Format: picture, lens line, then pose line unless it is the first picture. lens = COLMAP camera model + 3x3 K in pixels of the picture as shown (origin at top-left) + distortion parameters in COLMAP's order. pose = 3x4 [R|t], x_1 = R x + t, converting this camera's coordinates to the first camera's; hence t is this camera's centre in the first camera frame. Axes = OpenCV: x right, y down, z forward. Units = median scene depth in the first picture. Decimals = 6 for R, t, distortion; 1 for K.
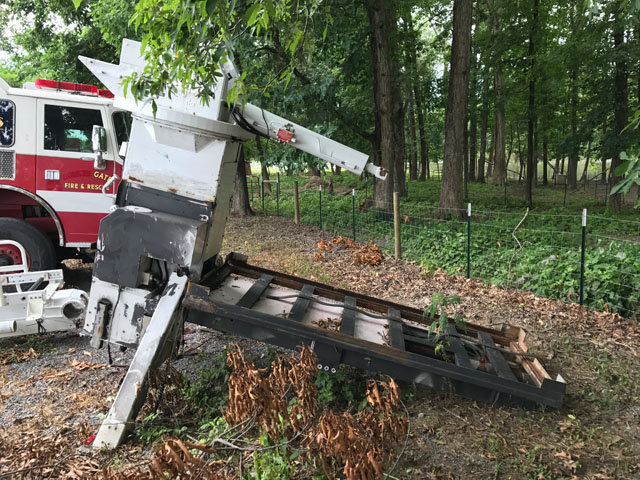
lens RADIAL K [[534.3, 0, 320.0], [0, 534.3, 240.0], [0, 0, 1]] dist [0.025684, 0.003339]
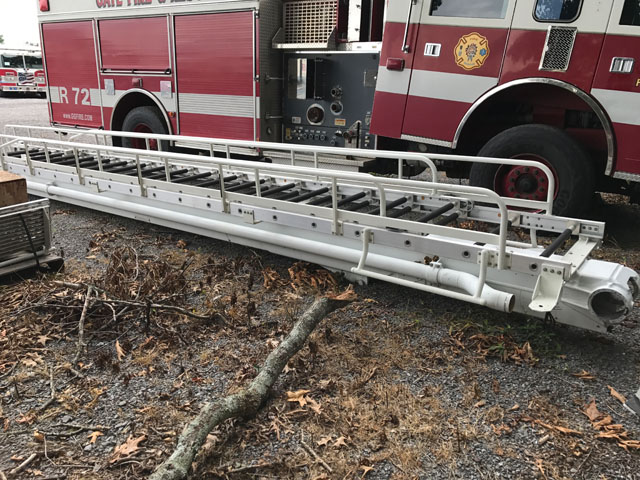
lens RADIAL K [[534.3, 0, 320.0], [0, 534.3, 240.0], [0, 0, 1]] dist [0.025684, 0.003339]
pose [[0.603532, 0.260887, -0.753450, -0.216415], [-0.135866, 0.964786, 0.225232, -0.017572], [0.785678, -0.033567, 0.617725, 0.383516]]
